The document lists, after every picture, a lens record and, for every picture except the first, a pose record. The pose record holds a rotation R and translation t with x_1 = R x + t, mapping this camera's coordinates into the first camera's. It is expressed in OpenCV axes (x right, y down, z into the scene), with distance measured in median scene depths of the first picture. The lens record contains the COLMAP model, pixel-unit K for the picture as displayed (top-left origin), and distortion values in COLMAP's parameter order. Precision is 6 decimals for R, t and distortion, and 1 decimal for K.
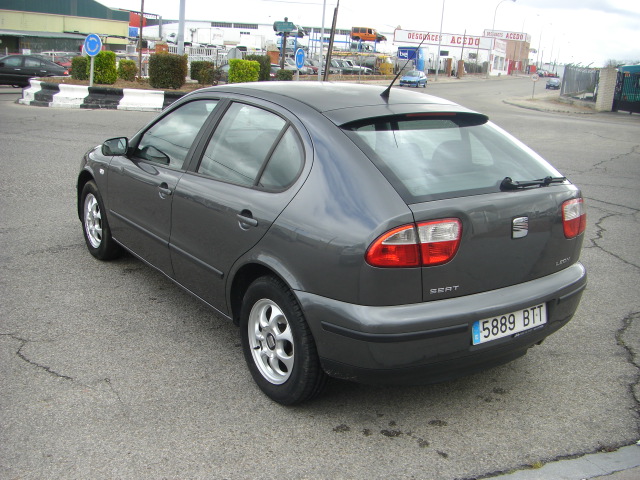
lens RADIAL K [[719.5, 0, 297.4], [0, 719.5, 288.9], [0, 0, 1]] dist [-0.176987, 0.064976]
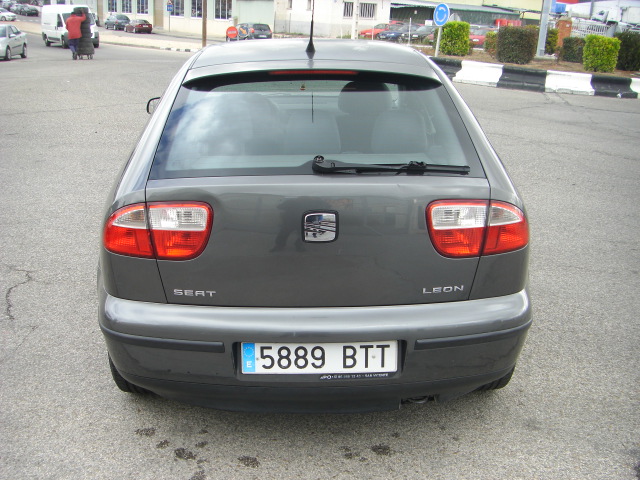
lens RADIAL K [[719.5, 0, 297.4], [0, 719.5, 288.9], [0, 0, 1]] dist [-0.176987, 0.064976]
pose [[0.837975, 0.171811, -0.517957, 0.652660], [-0.154811, 0.984996, 0.076272, -0.074748], [0.523290, 0.016271, 0.852000, 0.359397]]
